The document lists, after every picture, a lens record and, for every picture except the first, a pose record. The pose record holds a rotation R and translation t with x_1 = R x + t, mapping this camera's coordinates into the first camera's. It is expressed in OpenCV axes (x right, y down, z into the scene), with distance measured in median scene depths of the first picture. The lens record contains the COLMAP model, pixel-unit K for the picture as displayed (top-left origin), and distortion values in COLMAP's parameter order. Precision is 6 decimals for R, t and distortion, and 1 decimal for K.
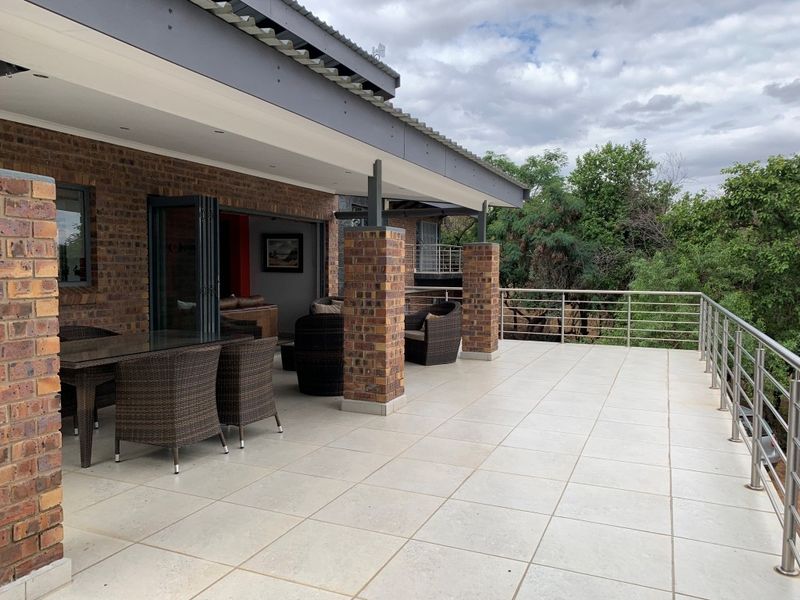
lens RADIAL K [[621.1, 0, 400.0], [0, 621.1, 300.0], [0, 0, 1]] dist [0.067301, -0.137892]
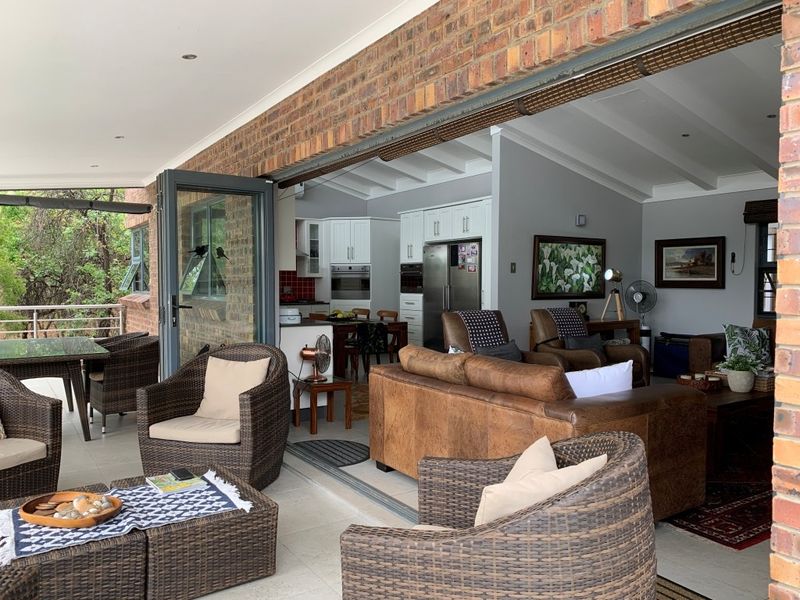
lens RADIAL K [[609.0, 0, 394.9], [0, 609.0, 301.0], [0, 0, 1]] dist [0.054627, -0.077450]
pose [[-0.548817, 0.018130, -0.835746, 0.104767], [-0.047439, 0.997478, 0.052791, -0.076458], [0.834595, 0.068619, -0.546573, 1.587884]]
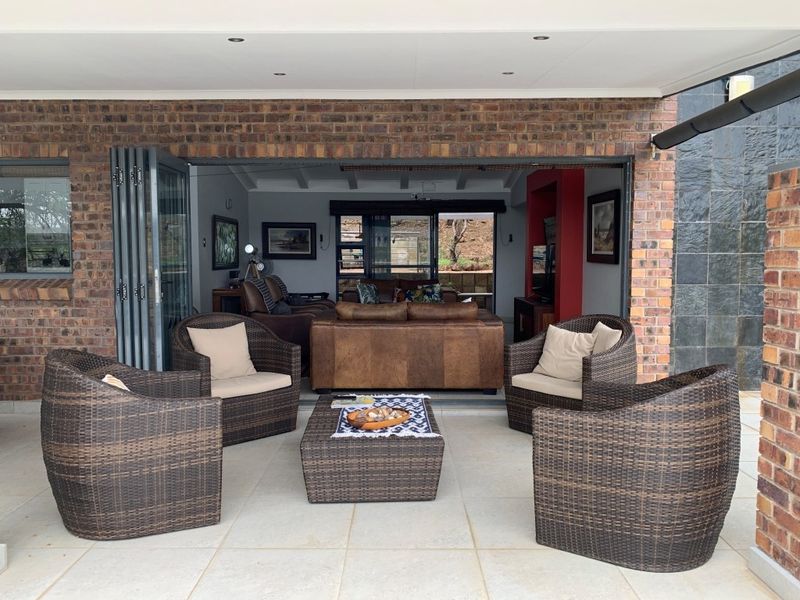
lens RADIAL K [[609.0, 0, 394.9], [0, 609.0, 301.0], [0, 0, 1]] dist [0.054627, -0.077450]
pose [[0.388169, 0.065902, -0.919229, 0.403284], [-0.043901, 0.997630, 0.052985, -0.052149], [0.920542, 0.019788, 0.390143, 1.017837]]
